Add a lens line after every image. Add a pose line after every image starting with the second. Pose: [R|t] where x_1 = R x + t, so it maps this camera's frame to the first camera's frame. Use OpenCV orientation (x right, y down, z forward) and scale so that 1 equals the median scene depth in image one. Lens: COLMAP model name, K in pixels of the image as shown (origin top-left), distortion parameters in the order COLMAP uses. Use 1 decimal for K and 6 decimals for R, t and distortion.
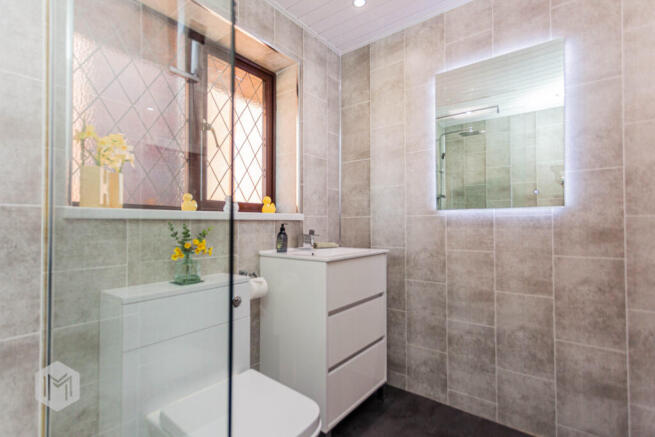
lens RADIAL K [[310.1, 0, 328.9], [0, 310.1, 221.0], [0, 0, 1]] dist [0.001427, 0.000067]
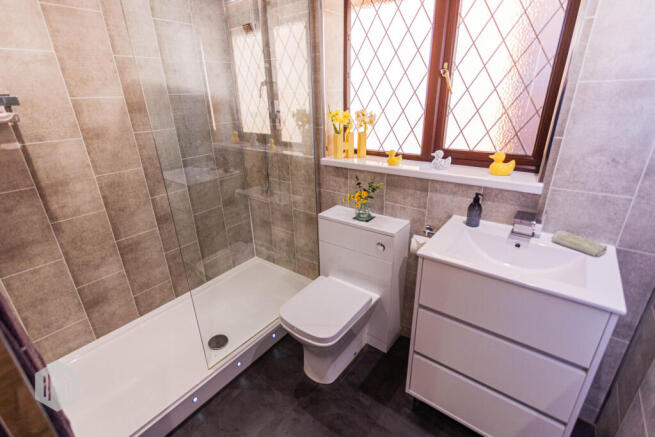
lens RADIAL K [[310.1, 0, 328.3], [0, 310.1, 217.3], [0, 0, 1]] dist [0.001427, 0.000067]
pose [[0.000046, 0.381954, -0.924181, 0.631248], [0.038501, 0.923495, 0.381673, -0.261821], [0.999259, -0.035599, -0.014663, 0.630447]]
